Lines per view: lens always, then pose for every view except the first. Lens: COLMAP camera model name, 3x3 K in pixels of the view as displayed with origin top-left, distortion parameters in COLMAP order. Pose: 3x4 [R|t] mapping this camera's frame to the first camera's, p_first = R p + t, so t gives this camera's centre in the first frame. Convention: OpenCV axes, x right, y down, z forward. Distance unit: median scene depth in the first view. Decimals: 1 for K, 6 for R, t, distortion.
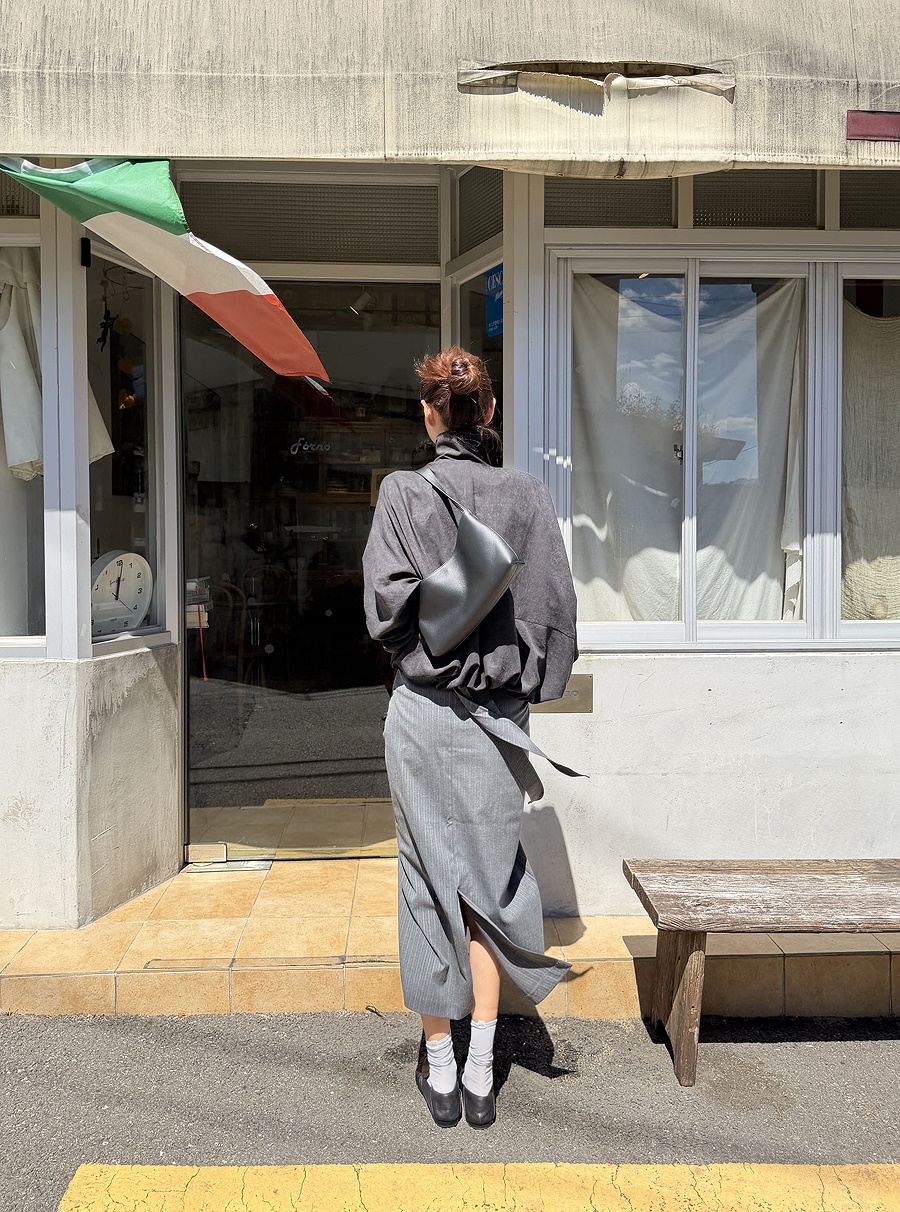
lens RADIAL K [[909.8, 0, 464.9], [0, 909.8, 559.9], [0, 0, 1]] dist [0.052299, -0.053167]
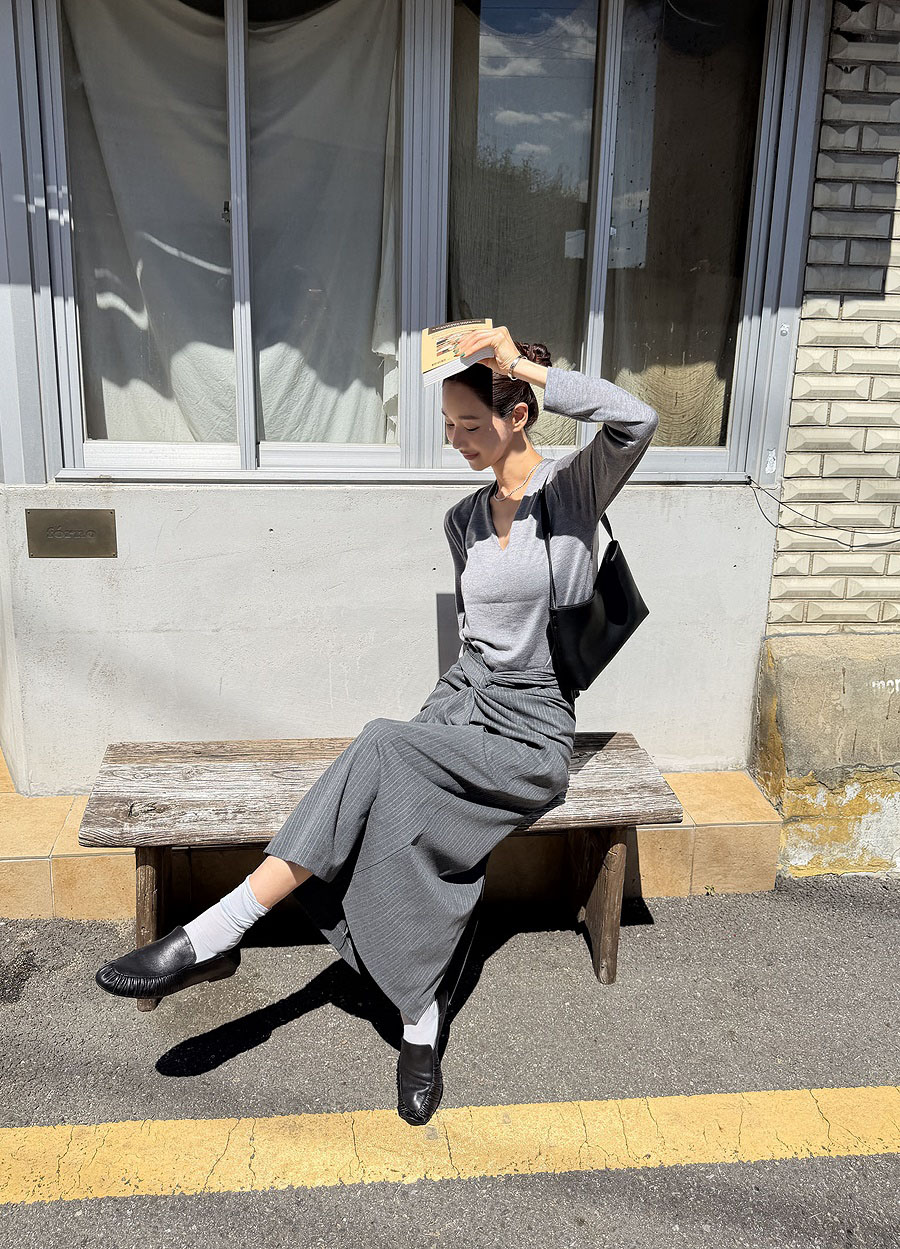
lens RADIAL K [[934.6, 0, 459.5], [0, 934.6, 540.4], [0, 0, 1]] dist [0.044555, -0.042165]
pose [[0.995534, 0.009502, 0.093926, 0.359868], [-0.029997, 0.975202, 0.219275, -0.032151], [-0.089513, -0.221113, 0.971131, 0.194008]]
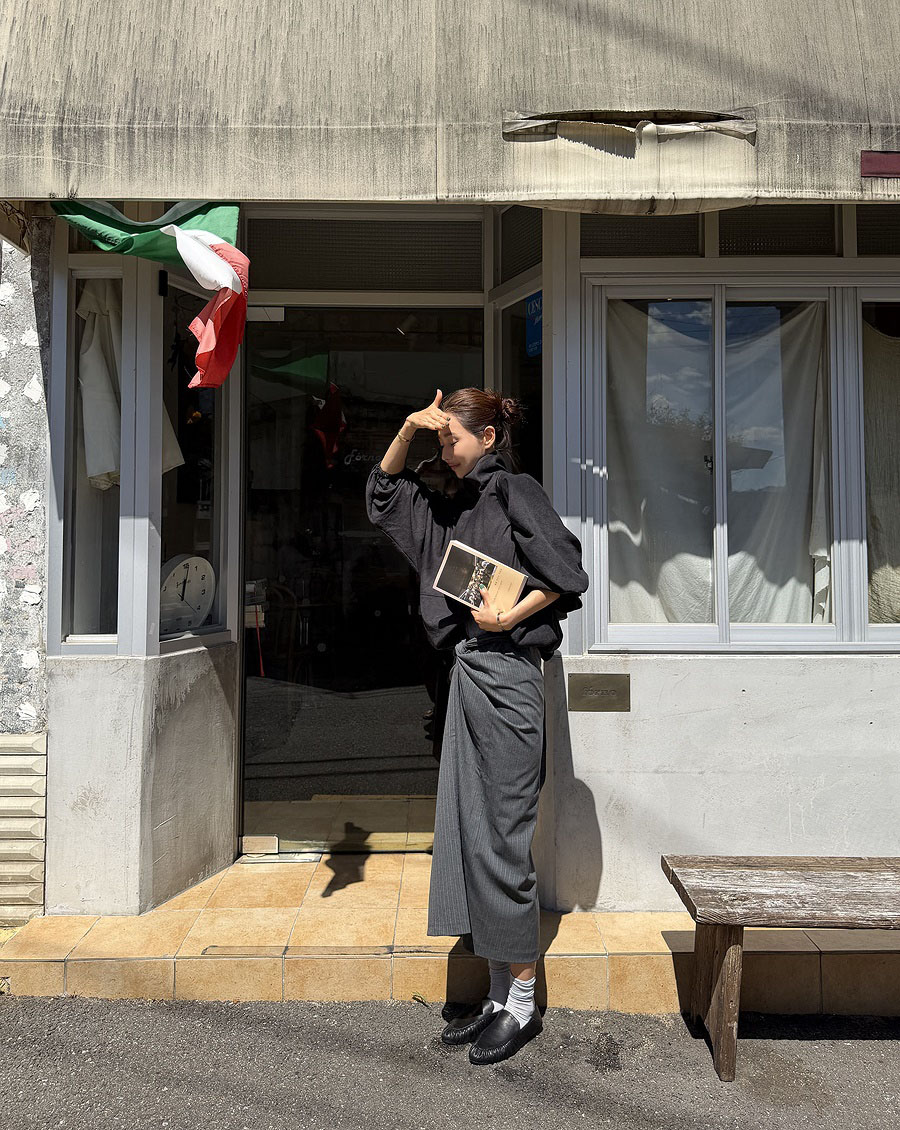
lens RADIAL K [[877.1, 0, 472.4], [0, 877.1, 508.5], [0, 0, 1]] dist [0.055288, -0.058877]
pose [[0.999487, 0.000680, -0.032014, -0.008216], [-0.002708, 0.997989, -0.063332, 0.000583], [0.031907, 0.063387, 0.997479, -0.027535]]
